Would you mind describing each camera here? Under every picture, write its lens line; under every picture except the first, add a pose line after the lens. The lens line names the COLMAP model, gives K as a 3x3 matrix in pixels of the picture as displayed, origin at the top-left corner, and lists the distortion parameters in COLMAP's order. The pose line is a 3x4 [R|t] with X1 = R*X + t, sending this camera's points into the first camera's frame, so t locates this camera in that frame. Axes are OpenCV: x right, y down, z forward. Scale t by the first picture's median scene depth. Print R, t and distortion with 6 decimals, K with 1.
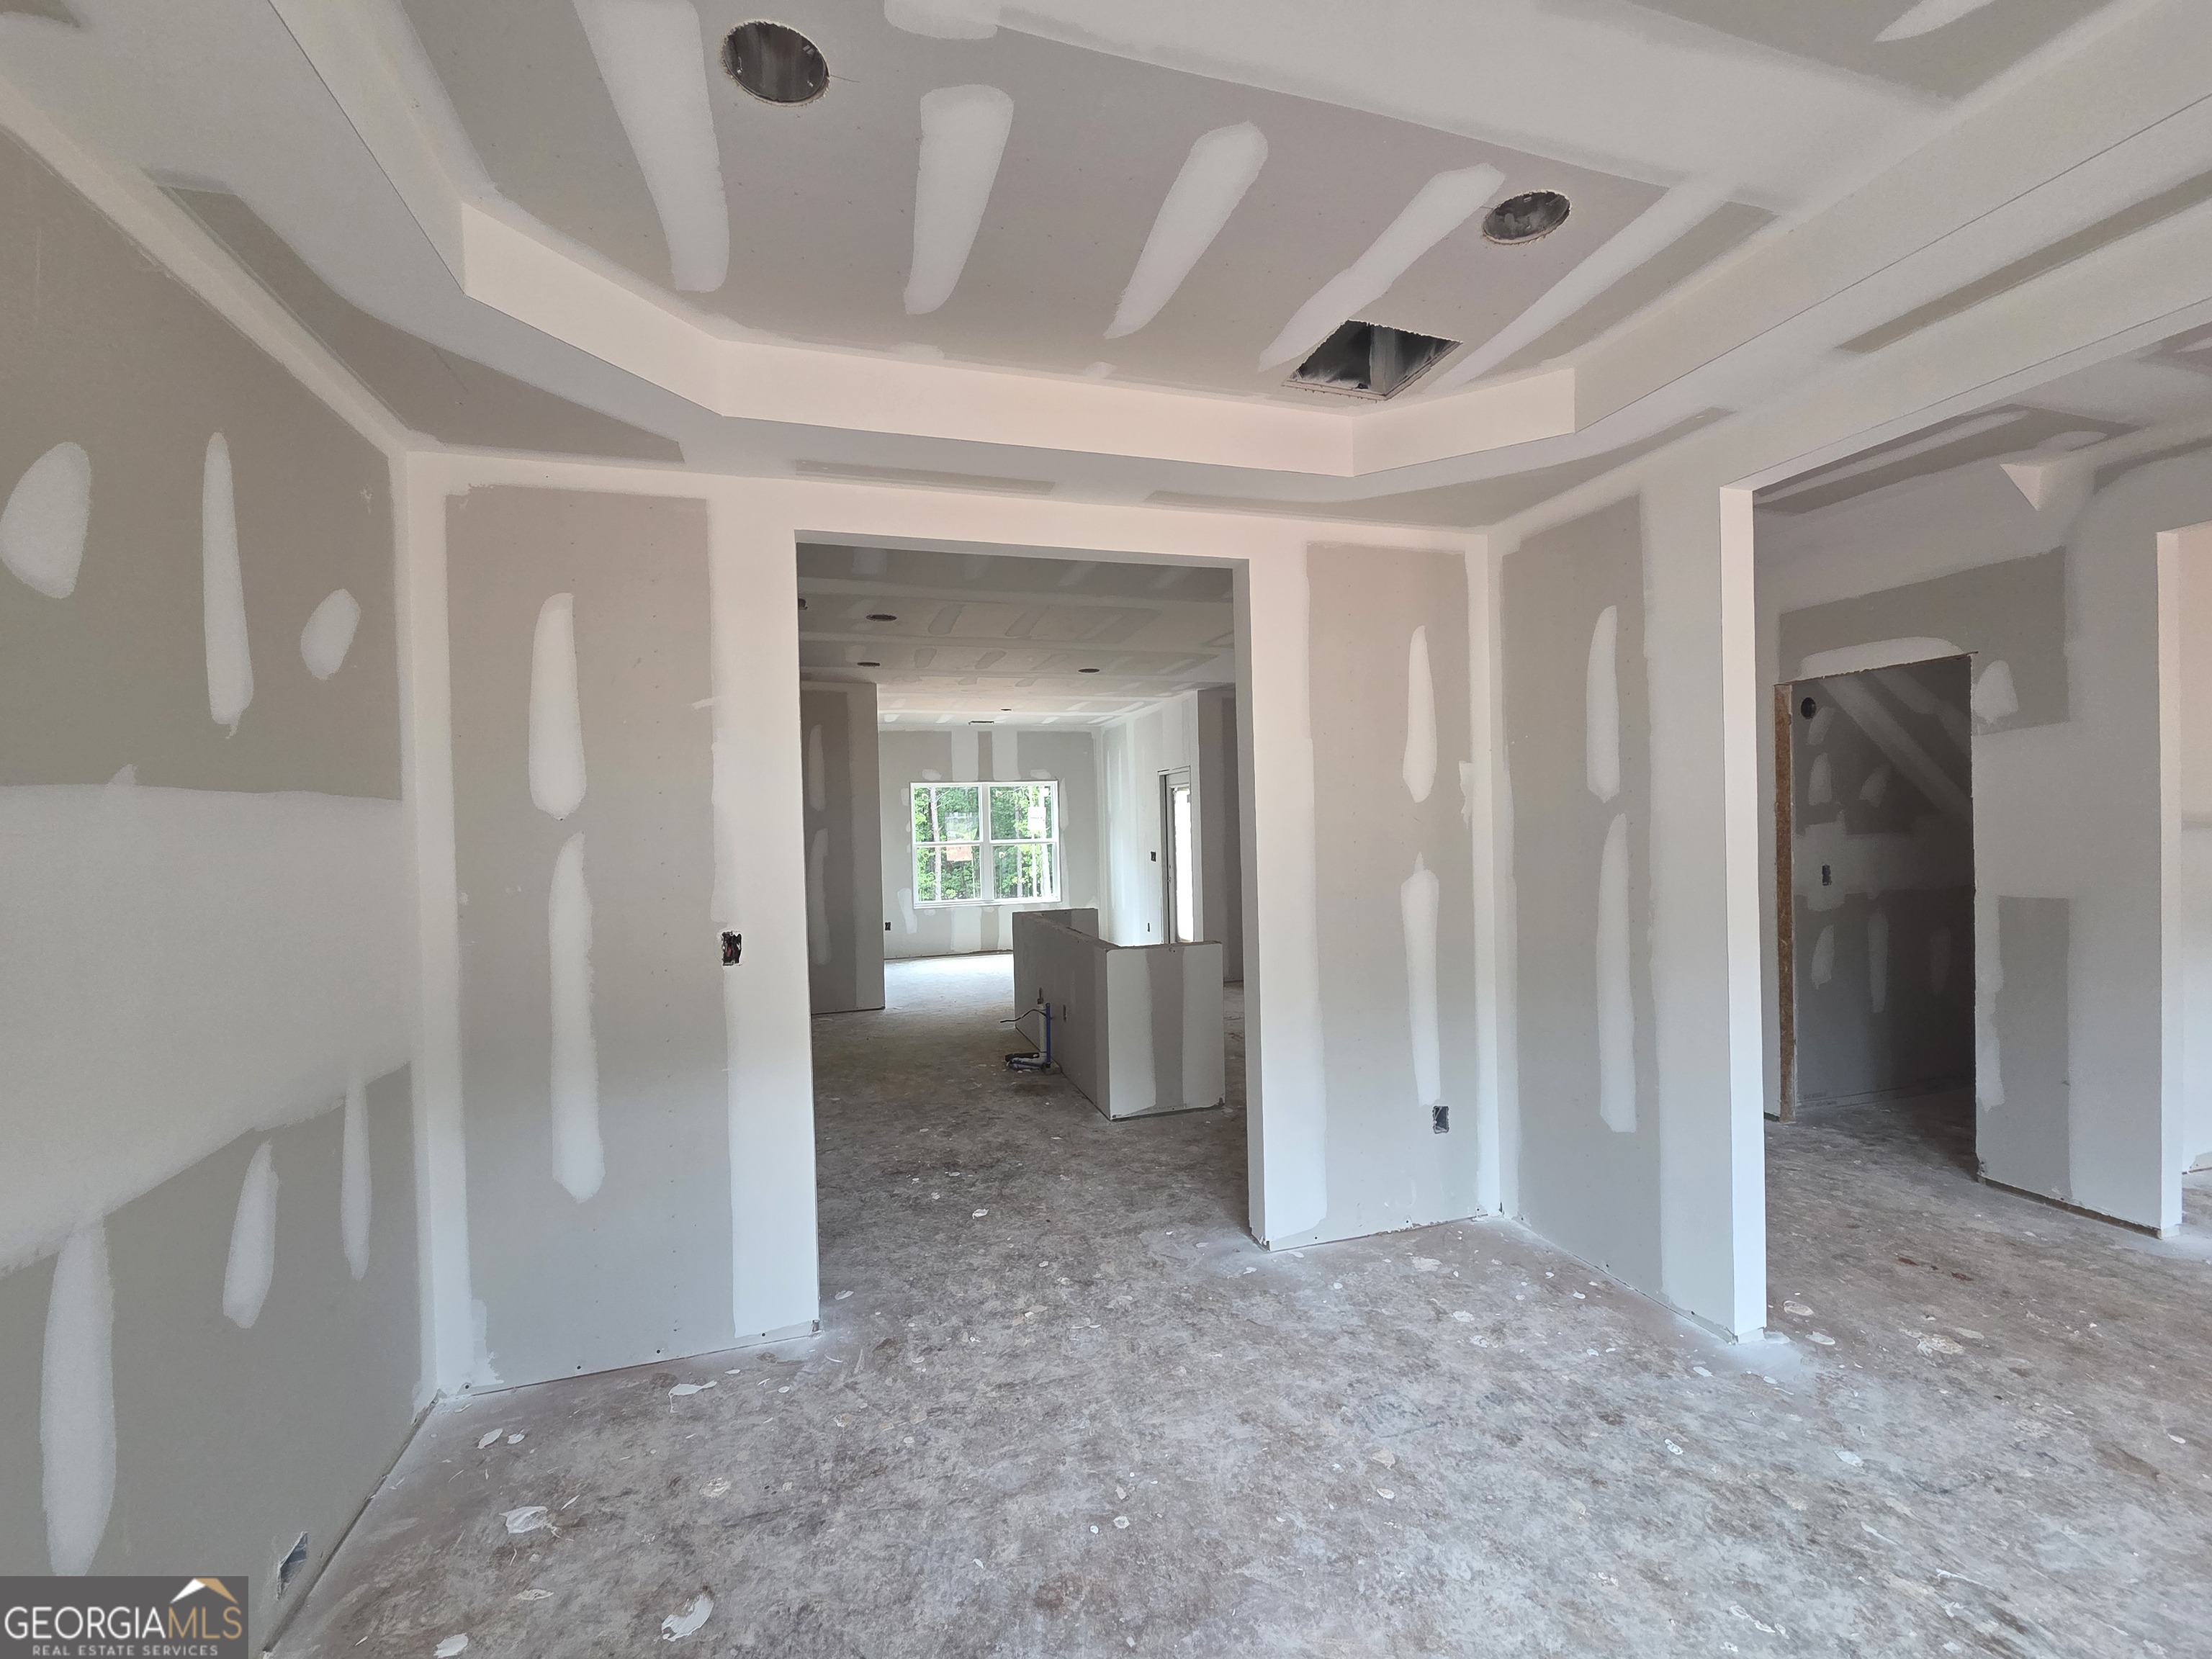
lens RADIAL K [[908.8, 0, 1095.1], [0, 908.8, 827.2], [0, 0, 1]] dist [0.005186, -0.001307]
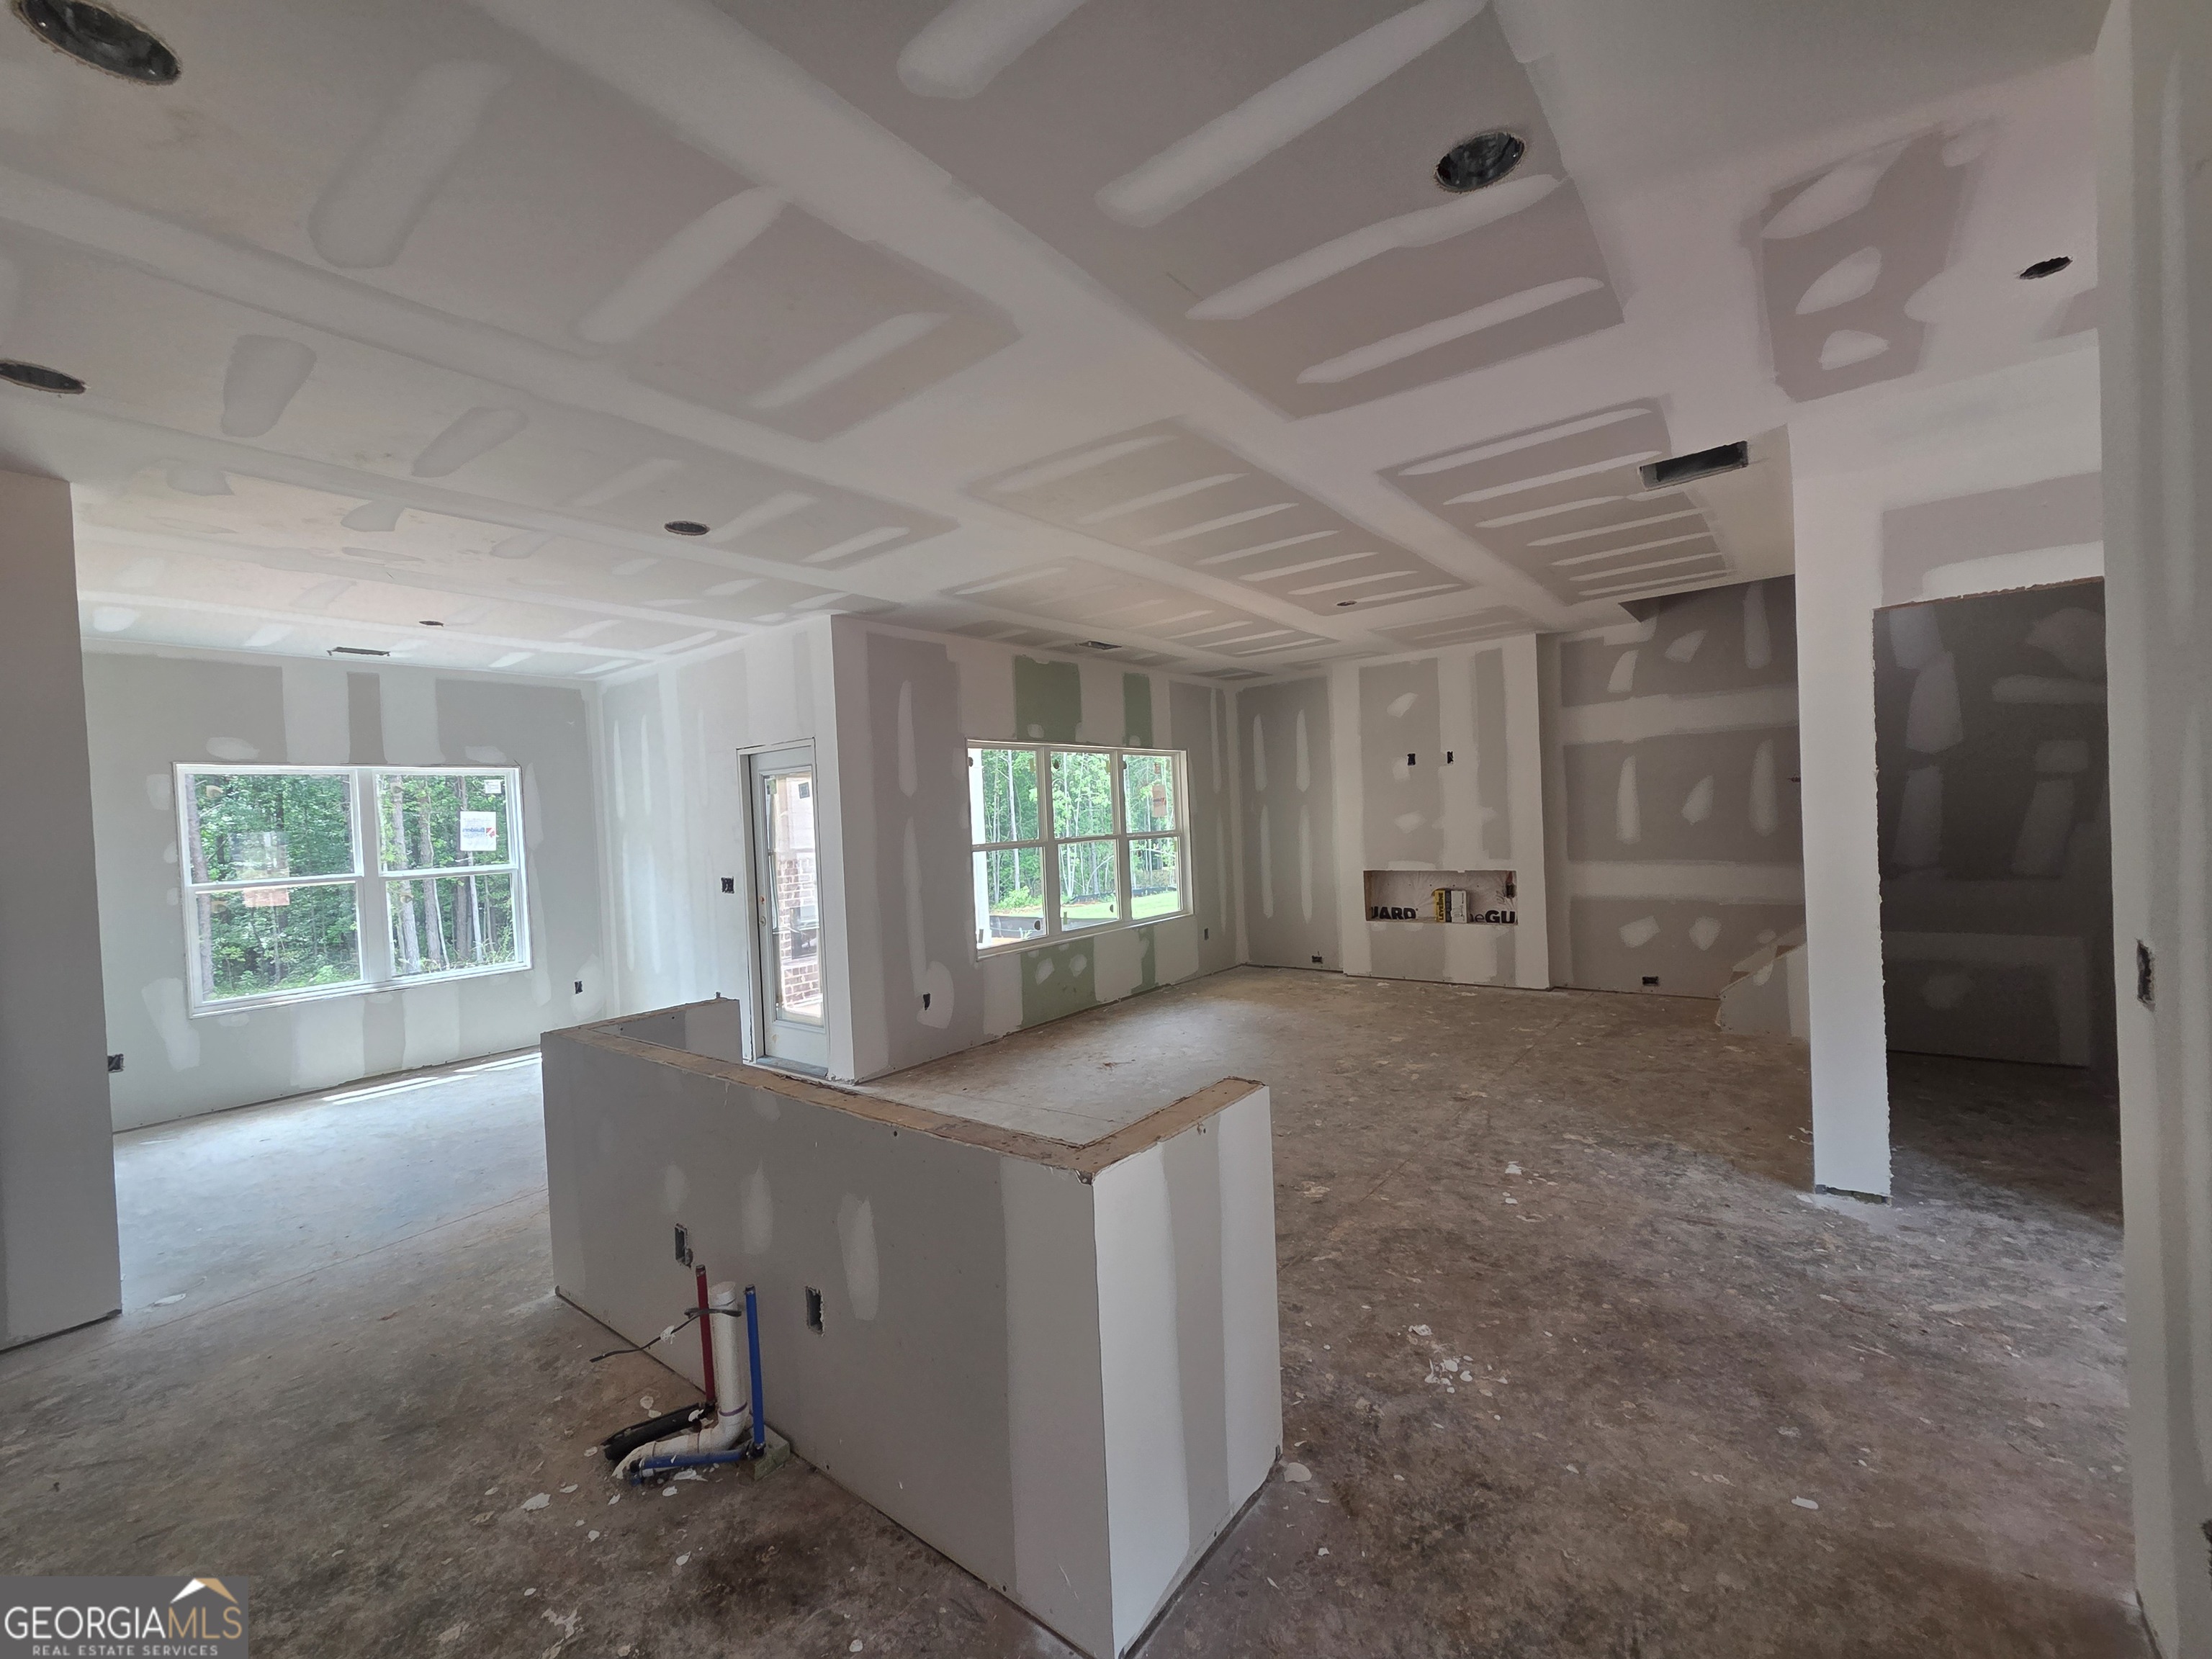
lens RADIAL K [[908.8, 0, 1096.3], [0, 908.8, 832.2], [0, 0, 1]] dist [0.005186, -0.001307]
pose [[0.820805, -0.021762, 0.570794, -0.146246], [0.027333, 0.999626, -0.001193, 0.005282], [-0.570554, 0.016581, 0.821093, 0.591162]]
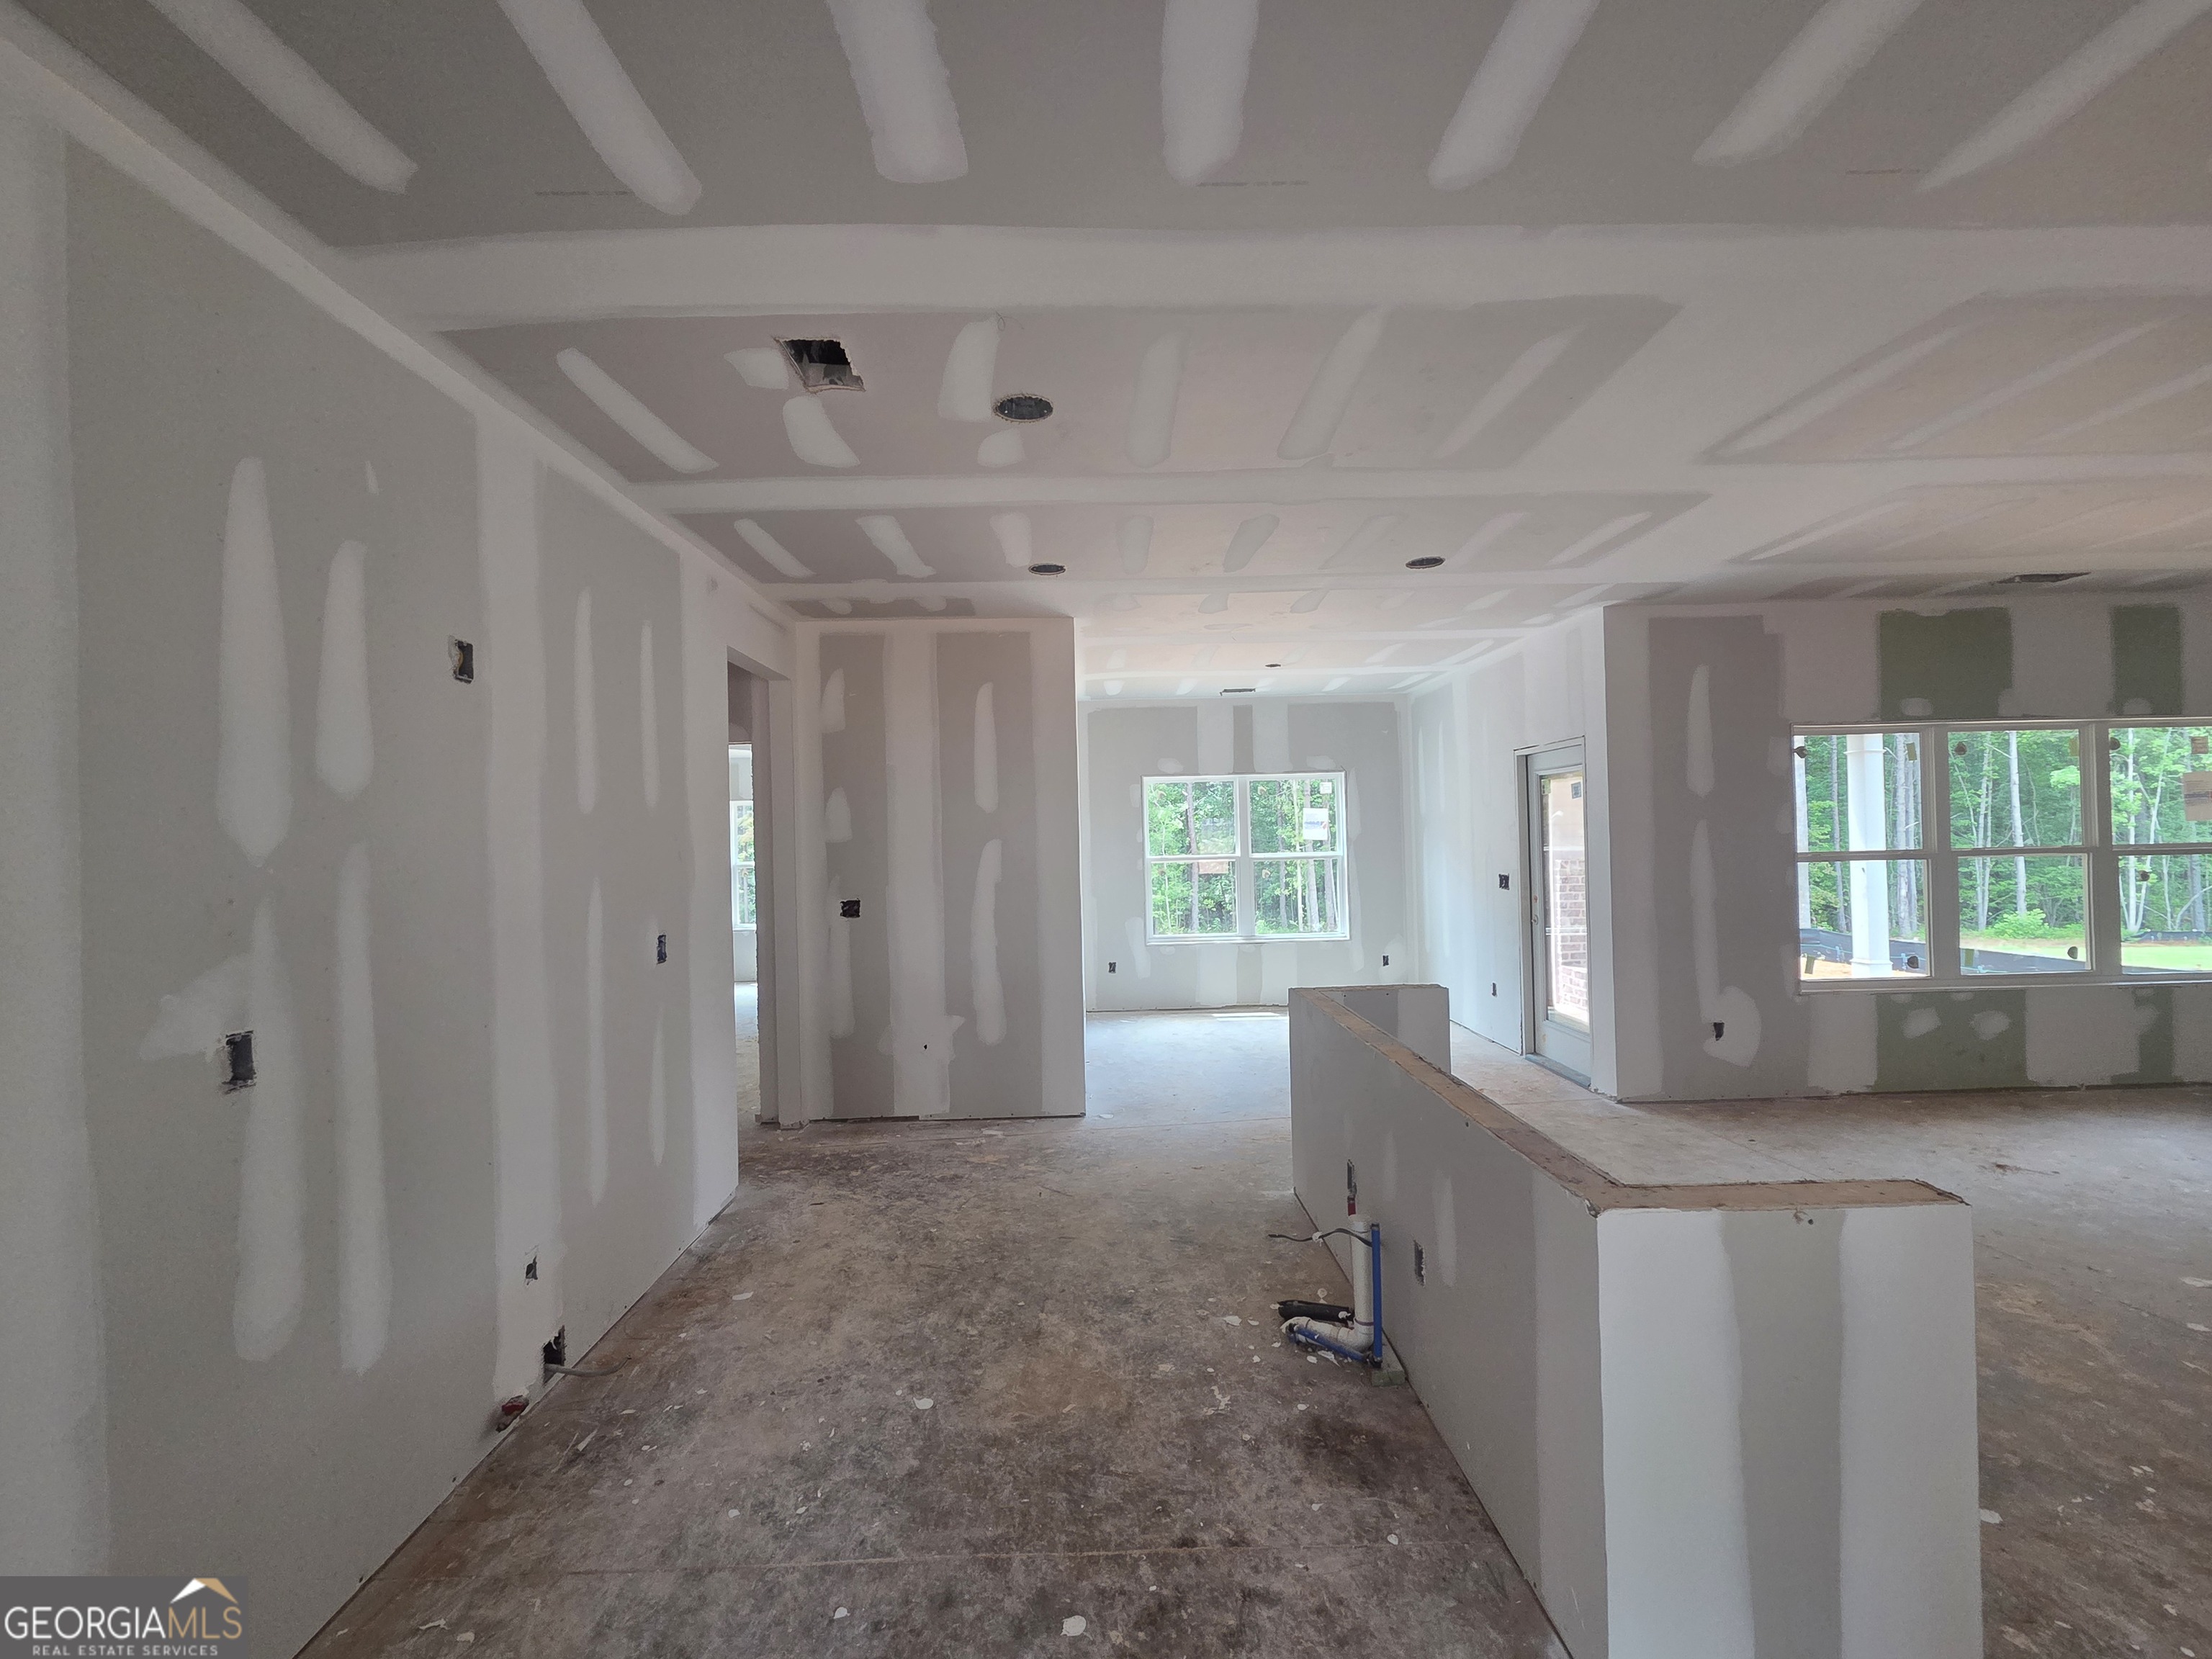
lens RADIAL K [[908.8, 0, 1099.1], [0, 908.8, 831.3], [0, 0, 1]] dist [0.005186, -0.001307]
pose [[0.960879, 0.000797, -0.276967, -0.058194], [-0.001655, 0.999995, -0.002864, -0.002764], [0.276963, 0.003210, 0.960875, 0.515784]]
